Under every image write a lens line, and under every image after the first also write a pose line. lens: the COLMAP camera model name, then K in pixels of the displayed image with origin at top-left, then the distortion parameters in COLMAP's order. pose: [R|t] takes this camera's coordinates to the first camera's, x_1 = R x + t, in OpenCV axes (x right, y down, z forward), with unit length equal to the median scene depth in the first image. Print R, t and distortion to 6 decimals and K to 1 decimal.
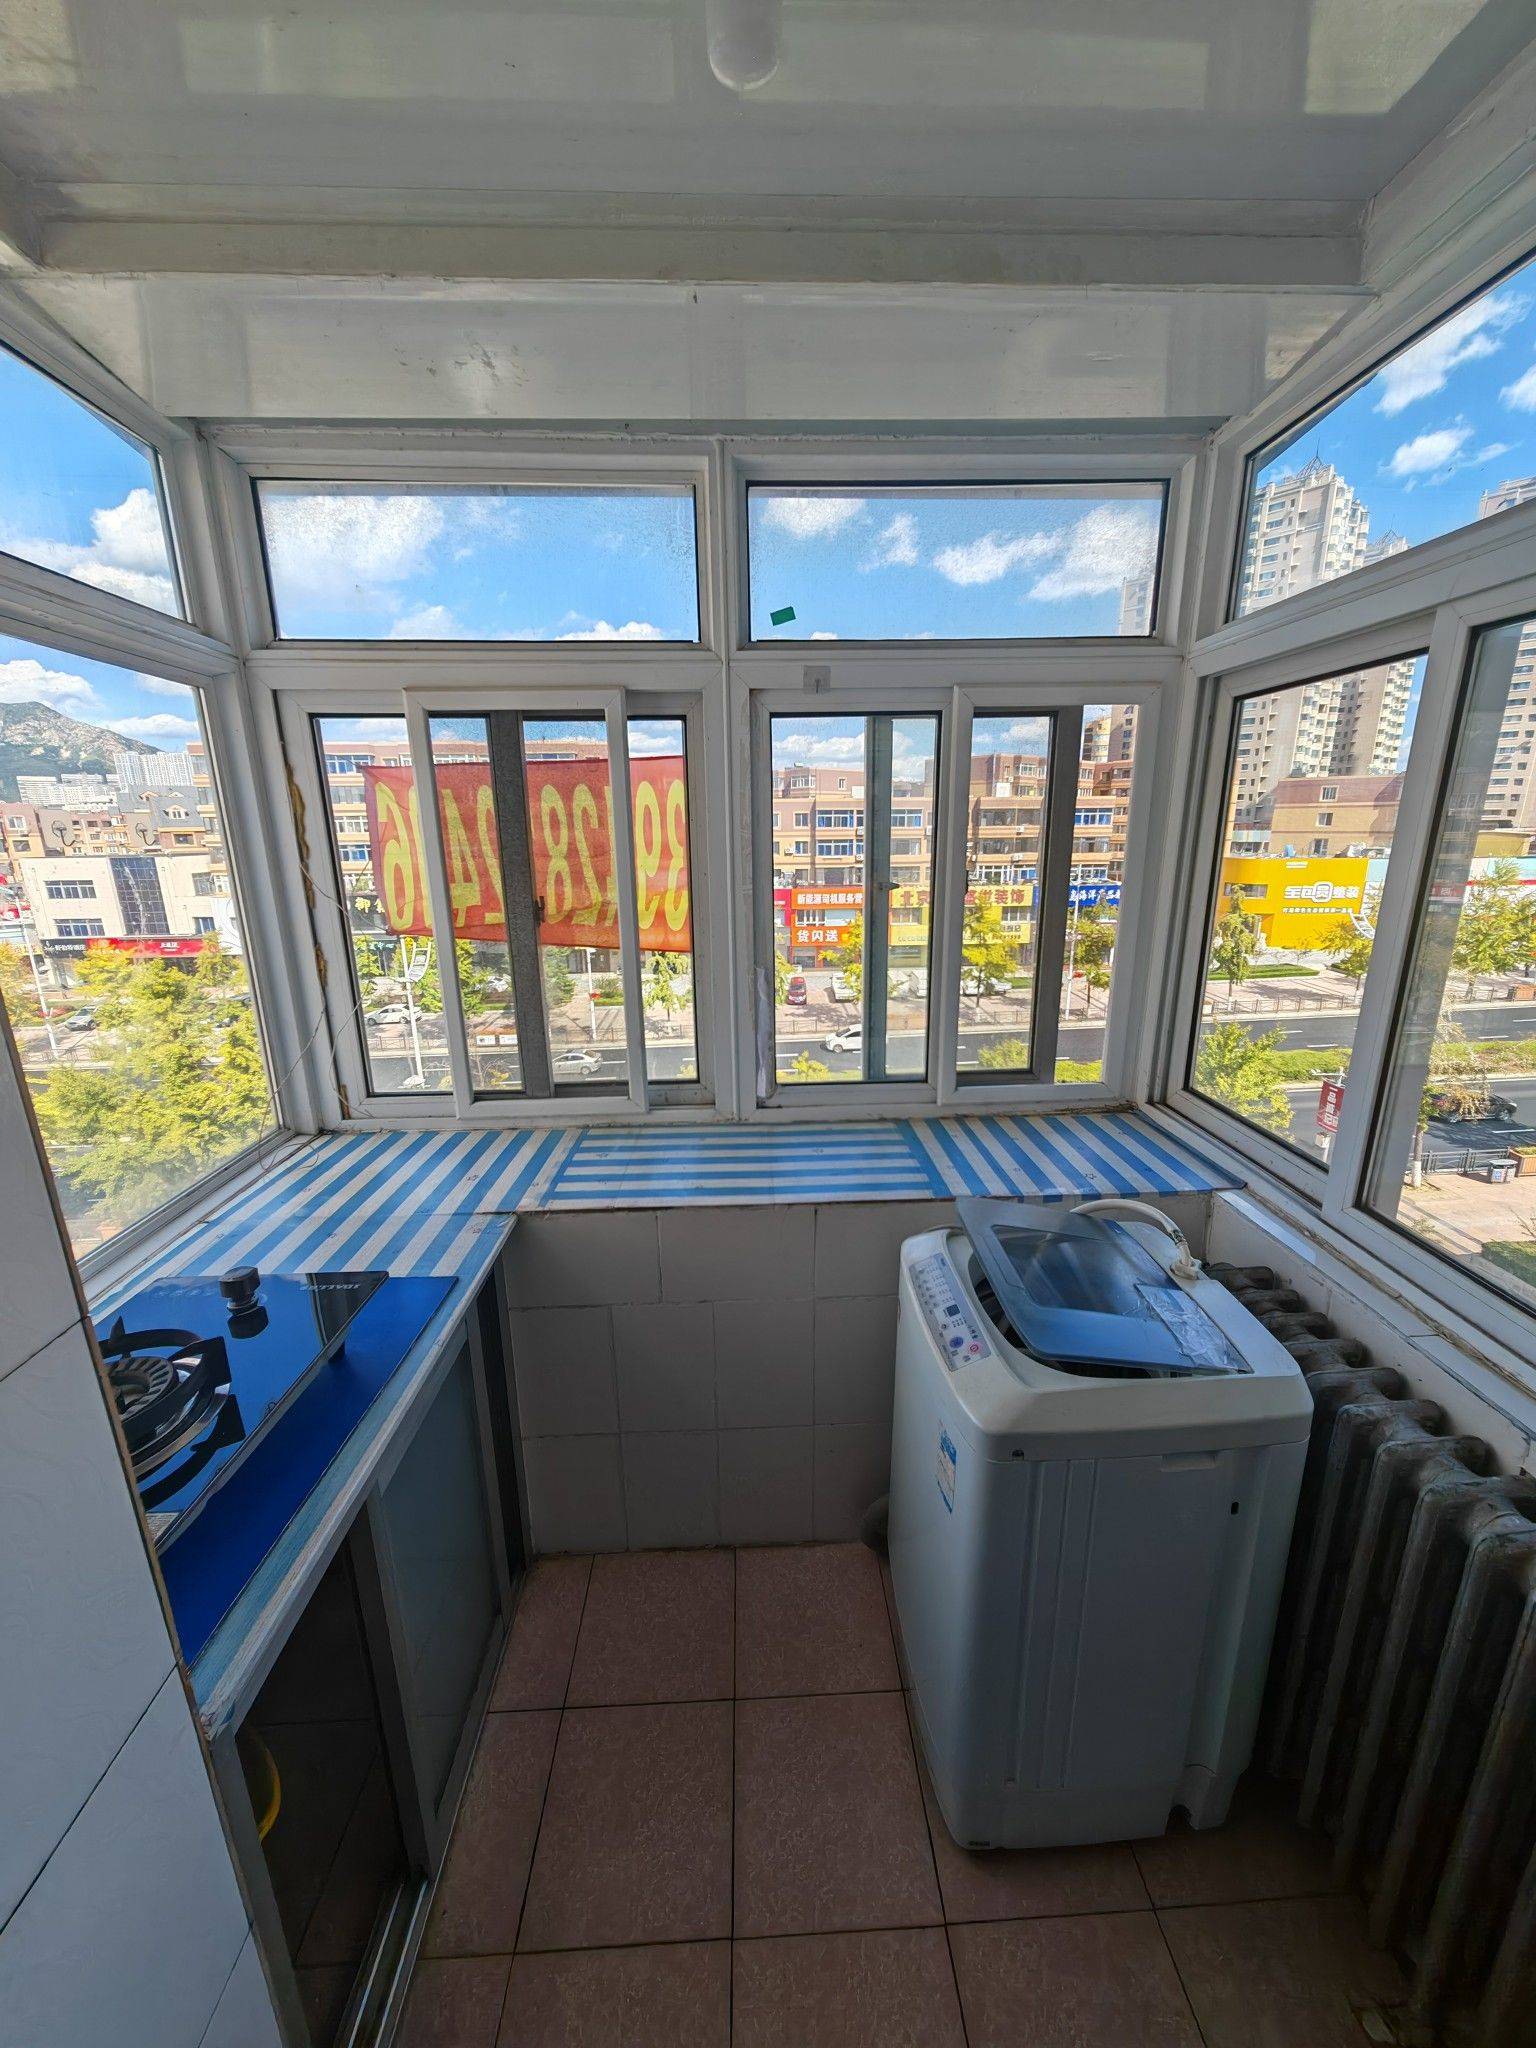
lens RADIAL K [[761.3, 0, 773.5], [0, 761.3, 1015.9], [0, 0, 1]] dist [-0.007723, 0.000179]
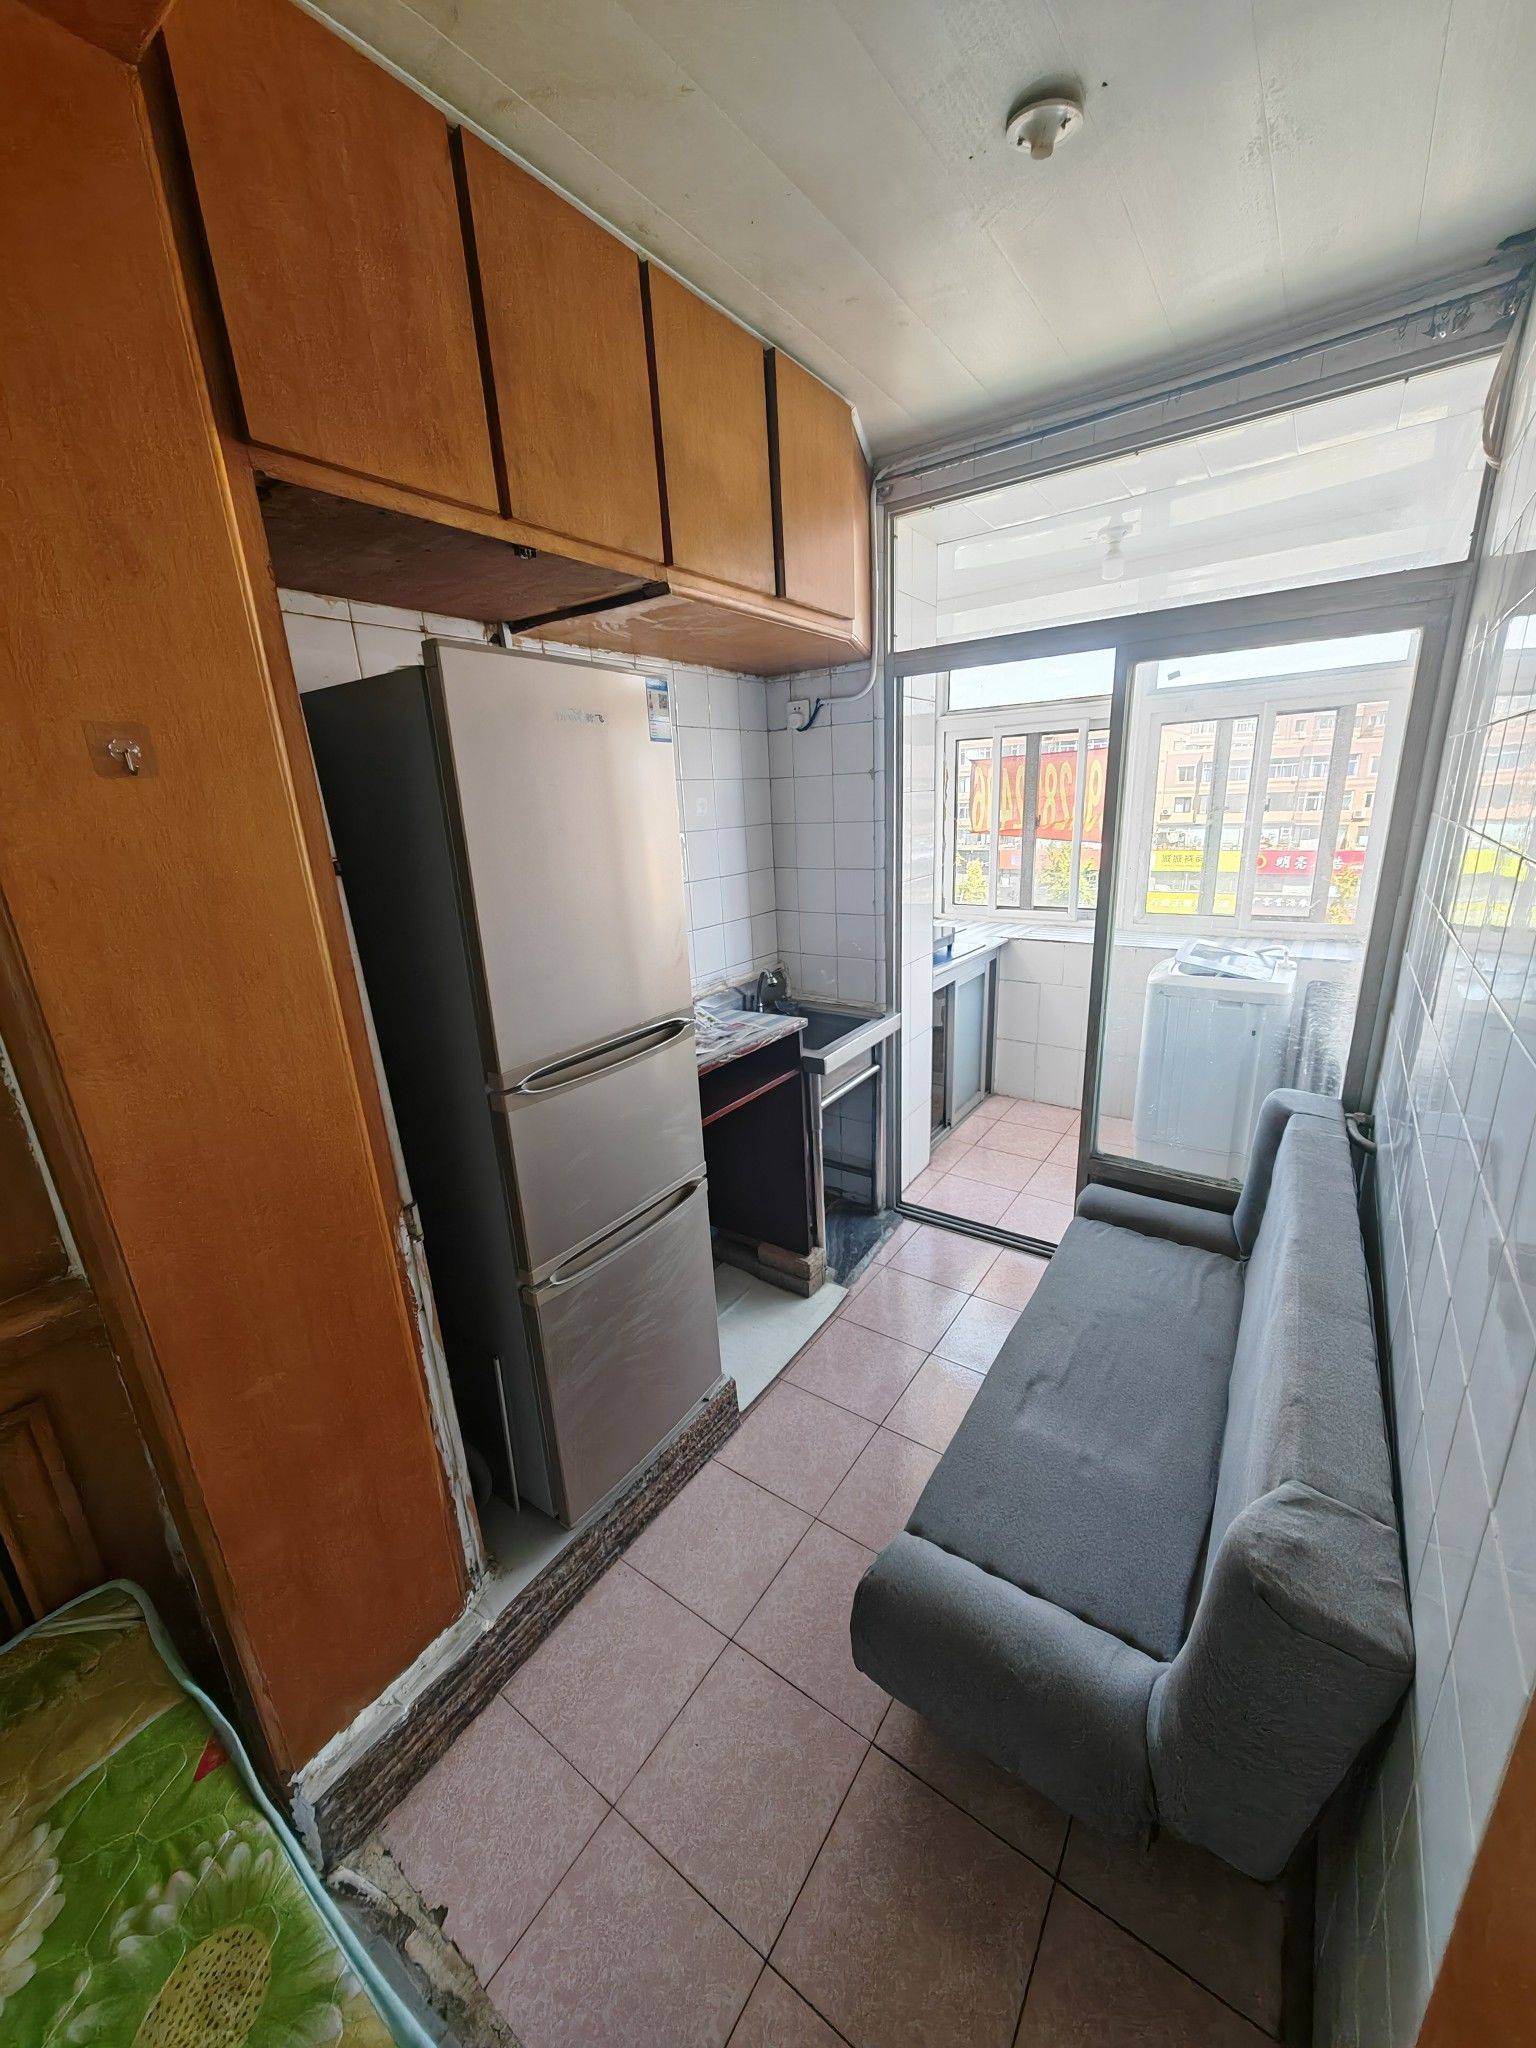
lens RADIAL K [[761.3, 0, 787.5], [0, 761.3, 1022.0], [0, 0, 1]] dist [-0.007723, 0.000179]
pose [[0.799031, 0.149086, -0.582514, 0.478229], [-0.112853, 0.988742, 0.098254, 0.299256], [0.590604, -0.012770, 0.806860, -1.205796]]
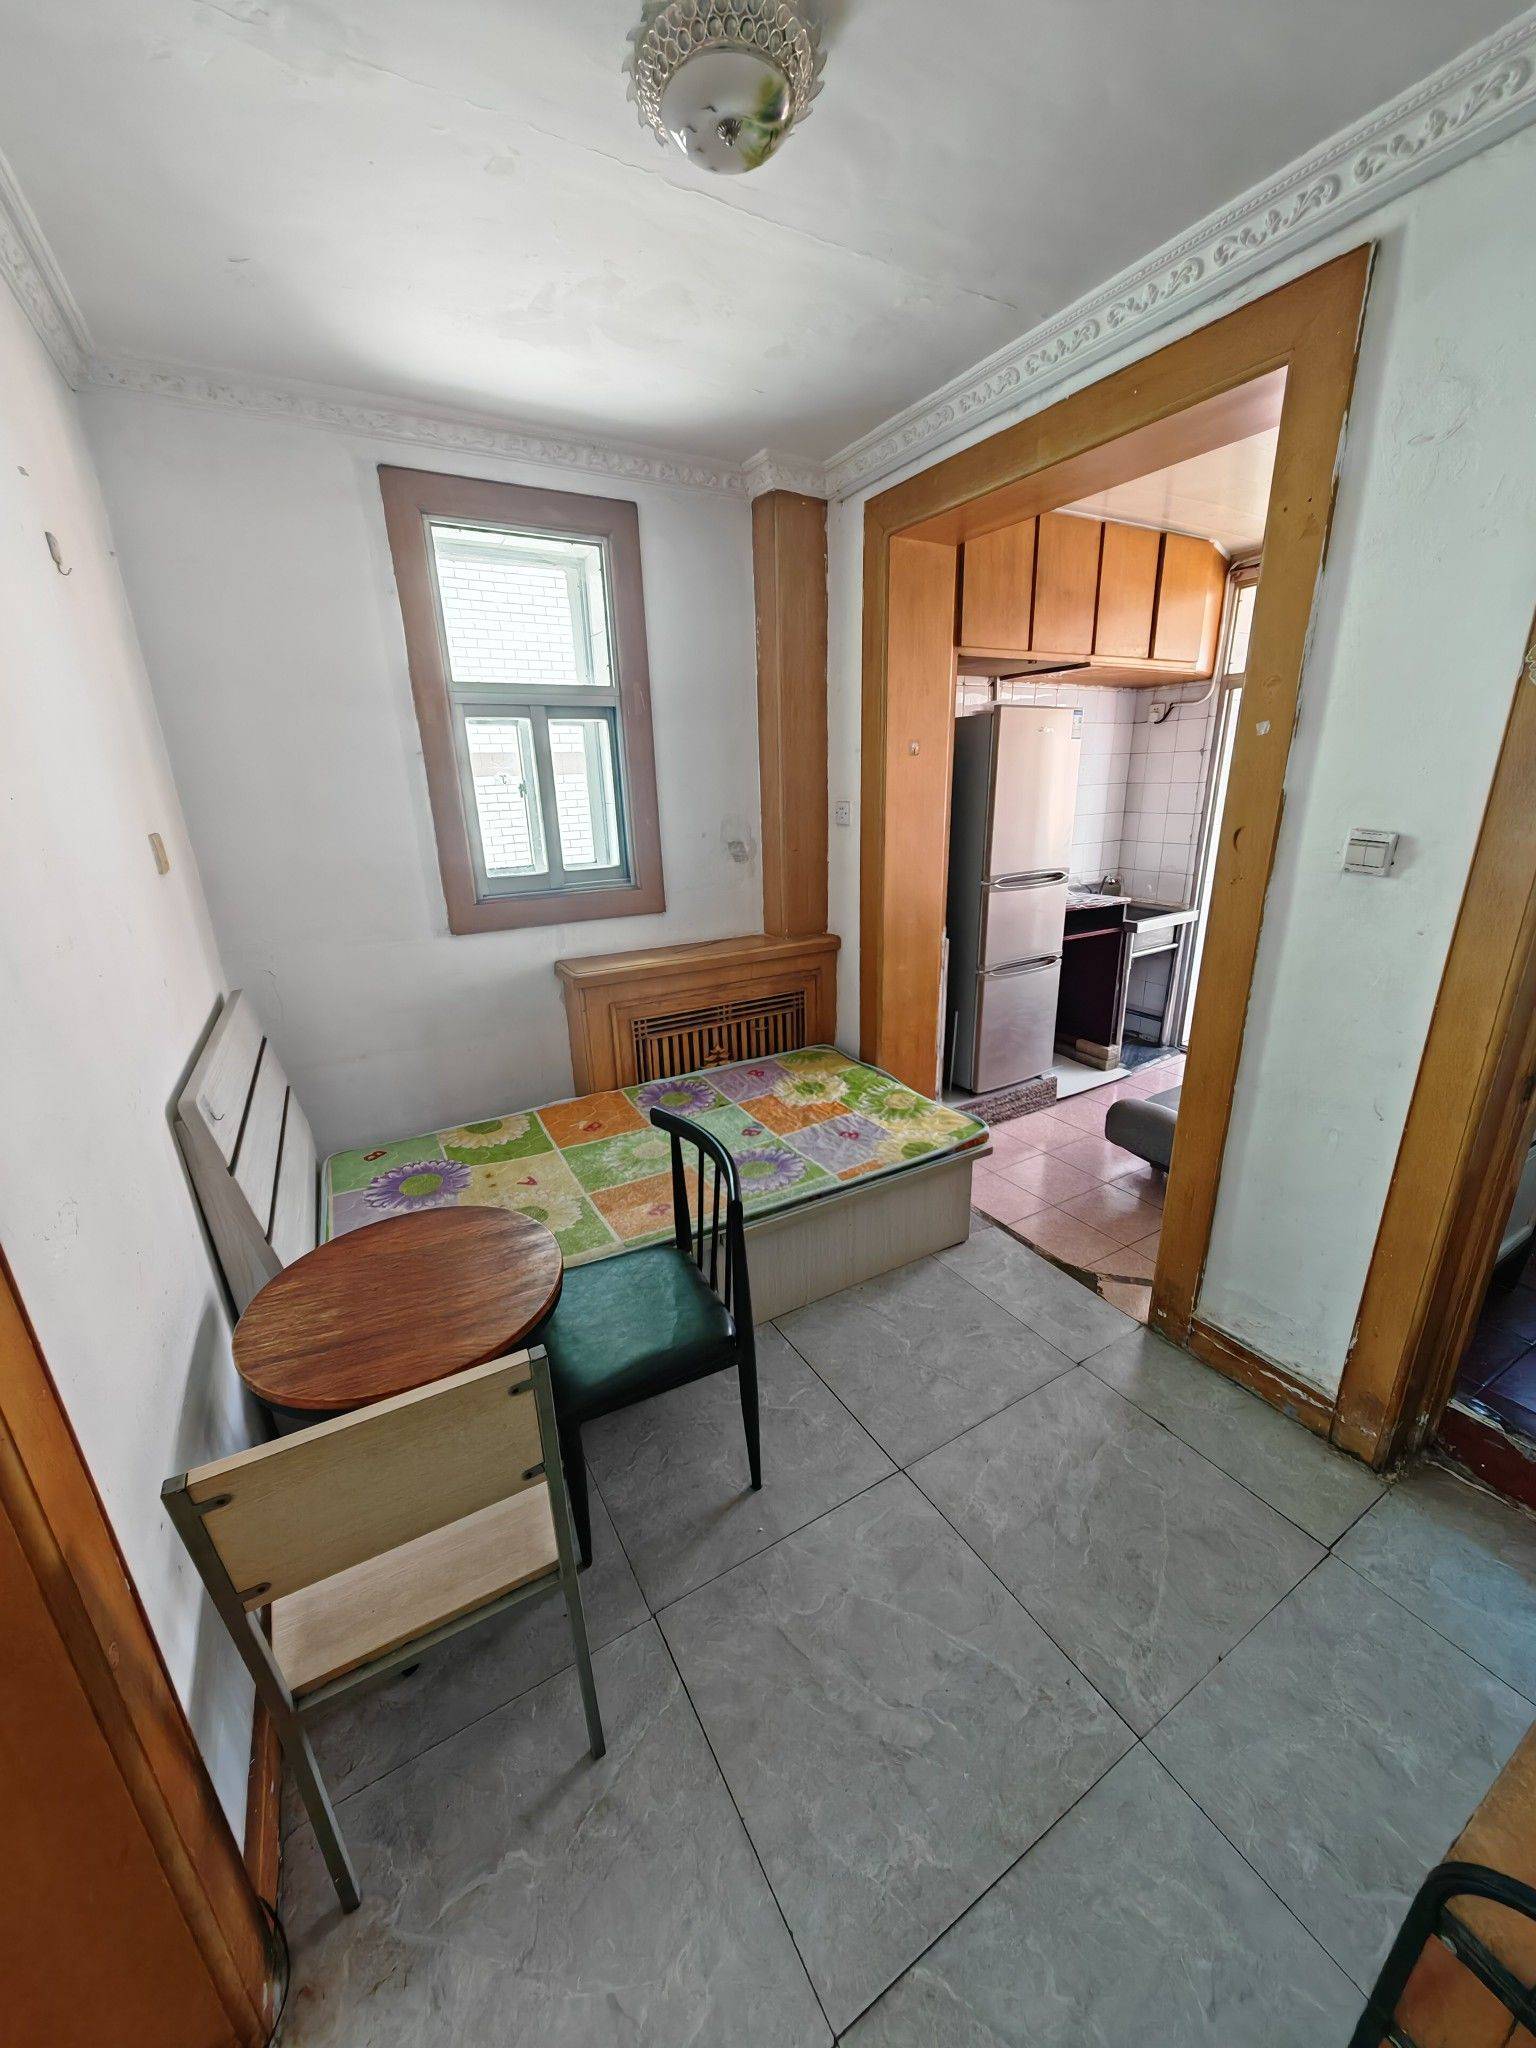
lens RADIAL K [[761.3, 0, 770.6], [0, 761.3, 1024.9], [0, 0, 1]] dist [-0.007723, 0.000179]
pose [[0.459523, 0.272448, -0.845347, 1.762308], [-0.191700, 0.959779, 0.205122, 0.674825], [0.867231, 0.067795, 0.493269, -2.740321]]
